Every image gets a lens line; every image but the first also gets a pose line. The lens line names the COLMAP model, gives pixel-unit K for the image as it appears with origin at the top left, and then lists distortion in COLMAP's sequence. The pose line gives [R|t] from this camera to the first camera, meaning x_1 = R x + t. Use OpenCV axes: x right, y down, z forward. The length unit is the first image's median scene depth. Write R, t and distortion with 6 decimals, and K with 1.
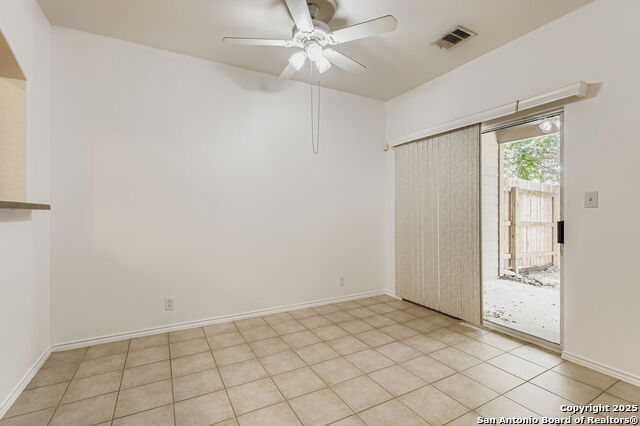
lens RADIAL K [[293.1, 0, 321.9], [0, 293.1, 210.4], [0, 0, 1]] dist [-0.001453, -0.000184]
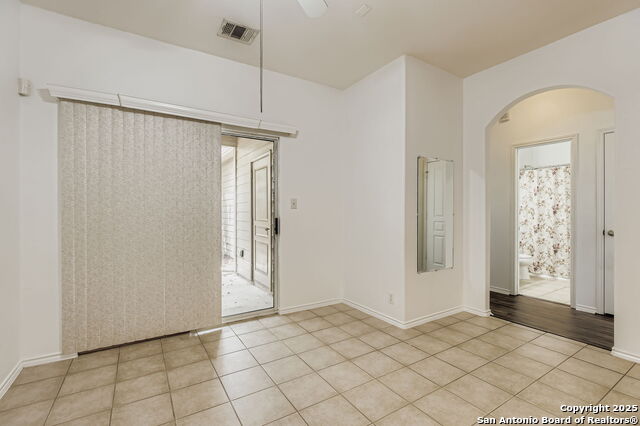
lens RADIAL K [[293.1, 0, 321.9], [0, 293.1, 210.4], [0, 0, 1]] dist [-0.001453, -0.000184]
pose [[-0.056887, -0.000100, 0.998381, -0.446260], [-0.009074, 0.999959, -0.000417, -0.001871], [-0.998339, -0.009083, -0.056886, 0.651251]]
